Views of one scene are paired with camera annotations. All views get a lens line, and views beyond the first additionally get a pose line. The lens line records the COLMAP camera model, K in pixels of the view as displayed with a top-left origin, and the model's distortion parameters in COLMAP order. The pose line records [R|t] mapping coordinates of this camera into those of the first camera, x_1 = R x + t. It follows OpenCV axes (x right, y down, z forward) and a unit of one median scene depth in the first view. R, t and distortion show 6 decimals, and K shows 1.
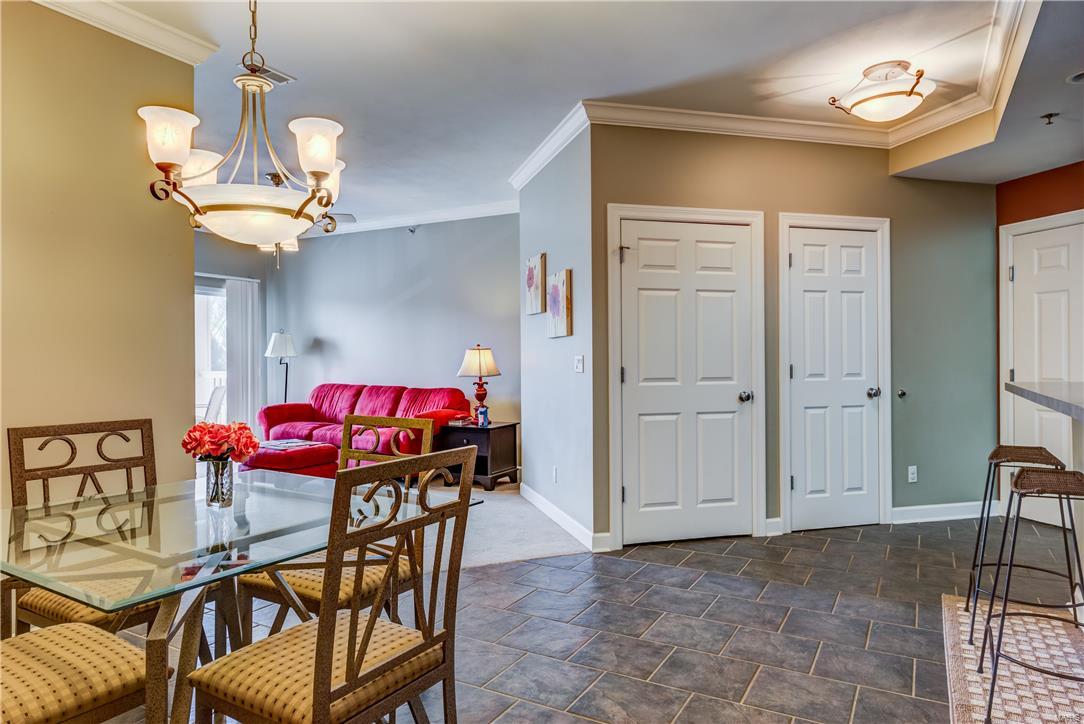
lens RADIAL K [[675.3, 0, 538.1], [0, 675.3, 353.9], [0, 0, 1]] dist [-0.000859, -0.000179]
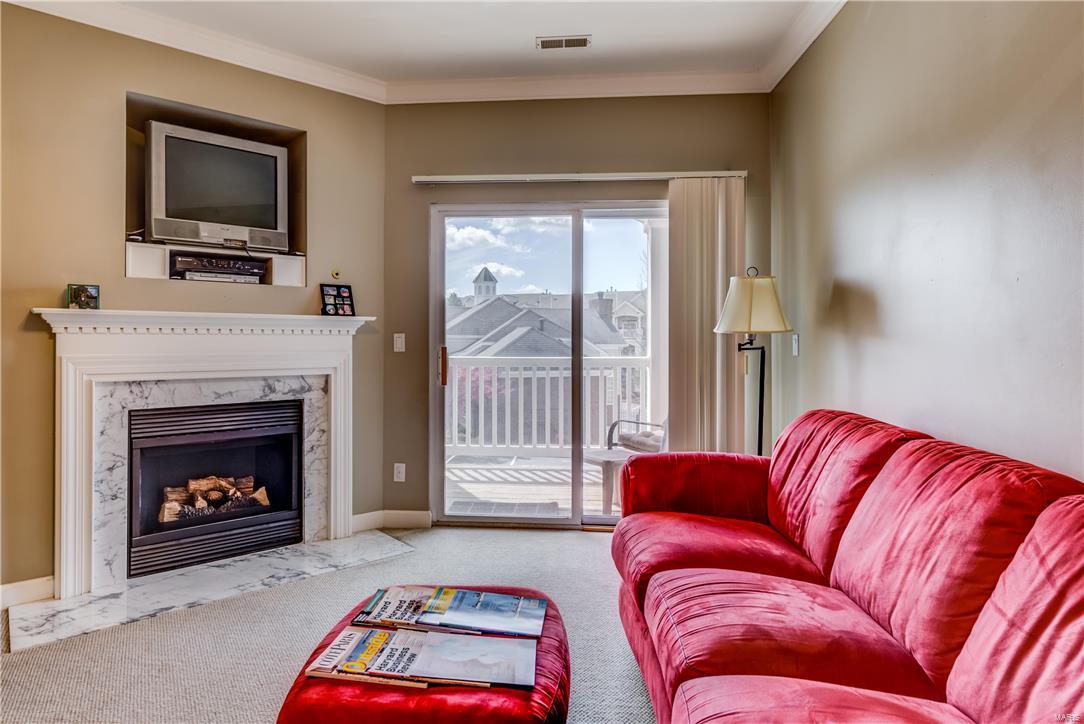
lens RADIAL K [[616.2, 0, 515.7], [0, 616.2, 338.6], [0, 0, 1]] dist [0.002945, -0.001607]
pose [[0.421058, 0.001477, -0.907032, -0.103485], [0.006678, 0.999967, 0.004728, 0.006240], [0.907009, -0.008048, 0.421034, 0.795847]]
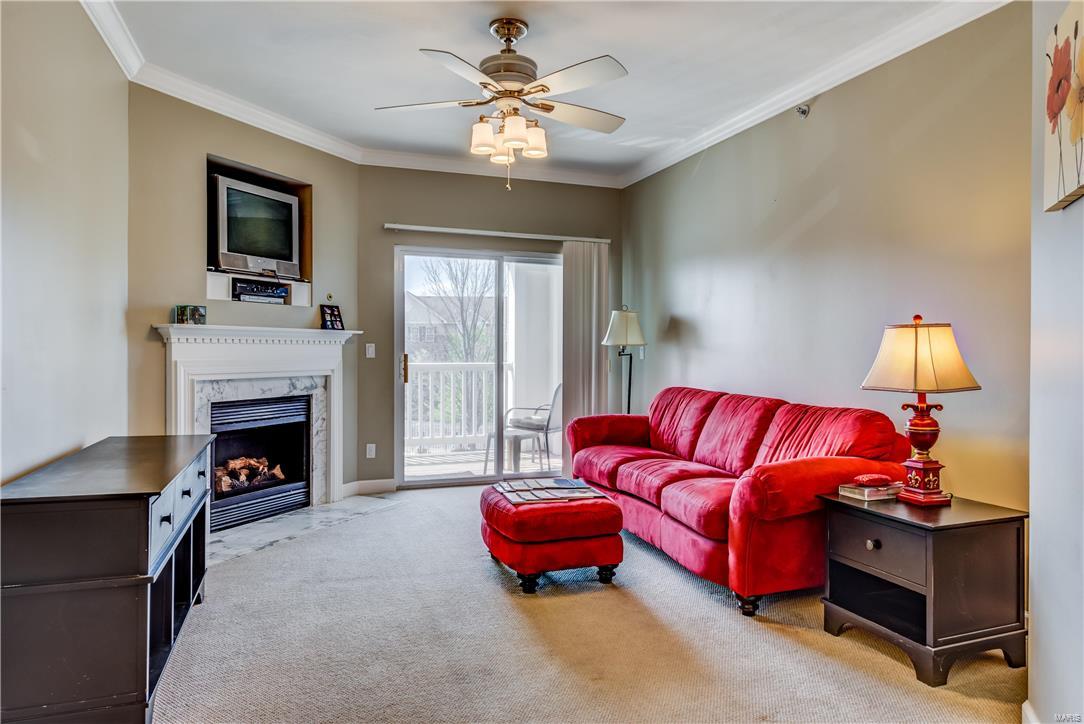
lens RADIAL K [[675.3, 0, 538.1], [0, 675.3, 353.9], [0, 0, 1]] dist [-0.000859, -0.000179]
pose [[0.756006, 0.010398, -0.654482, 0.008515], [-0.000090, 0.999875, 0.015781, 0.003255], [0.654564, -0.011872, 0.755913, 0.473827]]
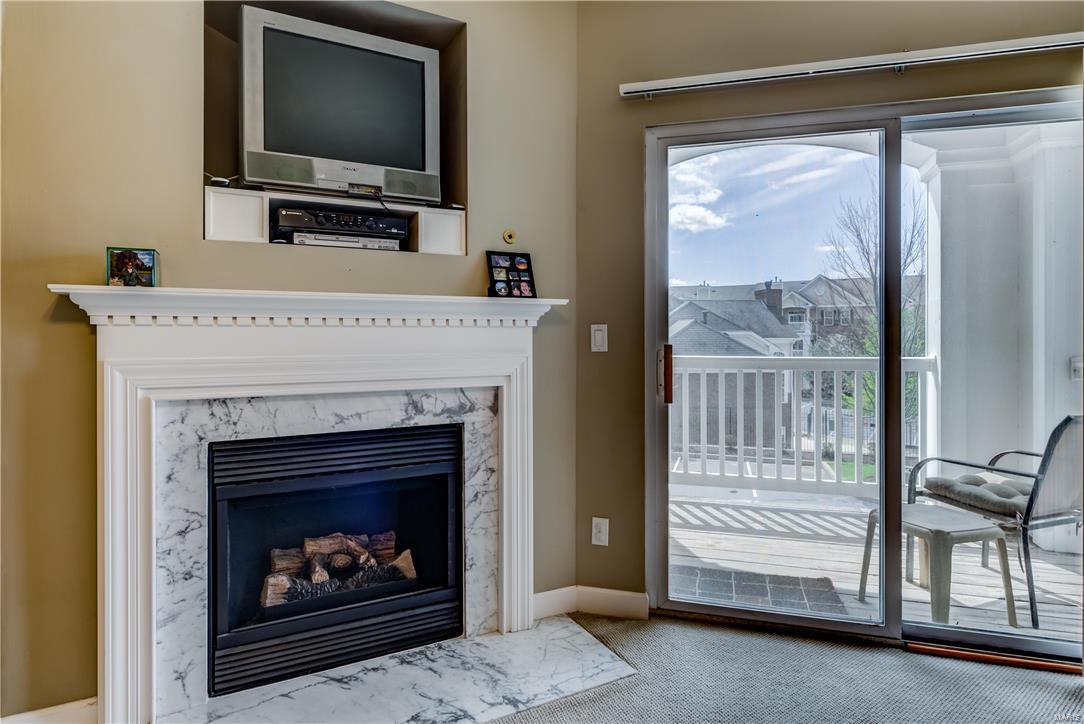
lens RADIAL K [[609.9, 0, 542.2], [0, 609.9, 336.7], [0, 0, 1]] dist [0.002959, 0.001253]
pose [[0.227977, 0.007499, -0.973638, -0.296861], [0.010676, 0.999891, 0.010201, 0.006869], [0.973608, -0.012720, 0.227872, 0.816500]]
